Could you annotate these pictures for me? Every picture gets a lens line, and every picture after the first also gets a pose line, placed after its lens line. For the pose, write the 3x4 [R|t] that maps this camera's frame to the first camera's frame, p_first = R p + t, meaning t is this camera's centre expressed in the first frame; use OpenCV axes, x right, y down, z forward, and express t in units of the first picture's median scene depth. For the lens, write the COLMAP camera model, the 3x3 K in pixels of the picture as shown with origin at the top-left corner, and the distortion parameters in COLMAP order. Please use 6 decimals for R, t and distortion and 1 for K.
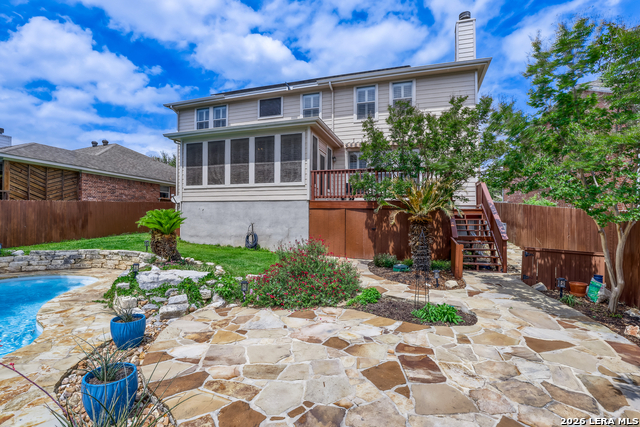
lens RADIAL K [[297.3, 0, 316.4], [0, 297.3, 215.9], [0, 0, 1]] dist [-0.025384, 0.001503]
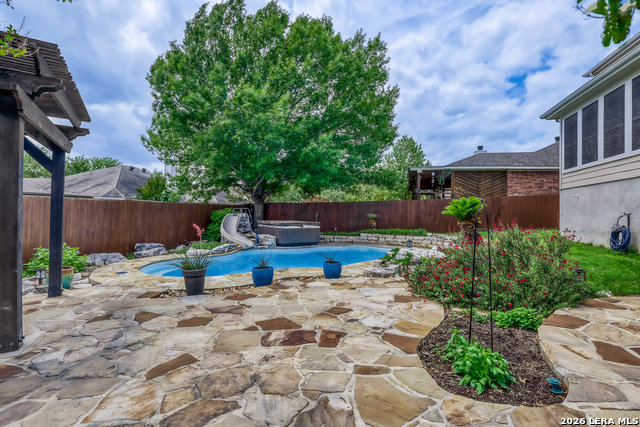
lens RADIAL K [[297.3, 0, 316.7], [0, 297.3, 213.9], [0, 0, 1]] dist [-0.025384, 0.001503]
pose [[0.092572, -0.005887, -0.995689, 1.000542], [-0.001859, 0.999980, -0.006085, 0.089196], [0.995704, 0.002414, 0.092559, 0.756287]]
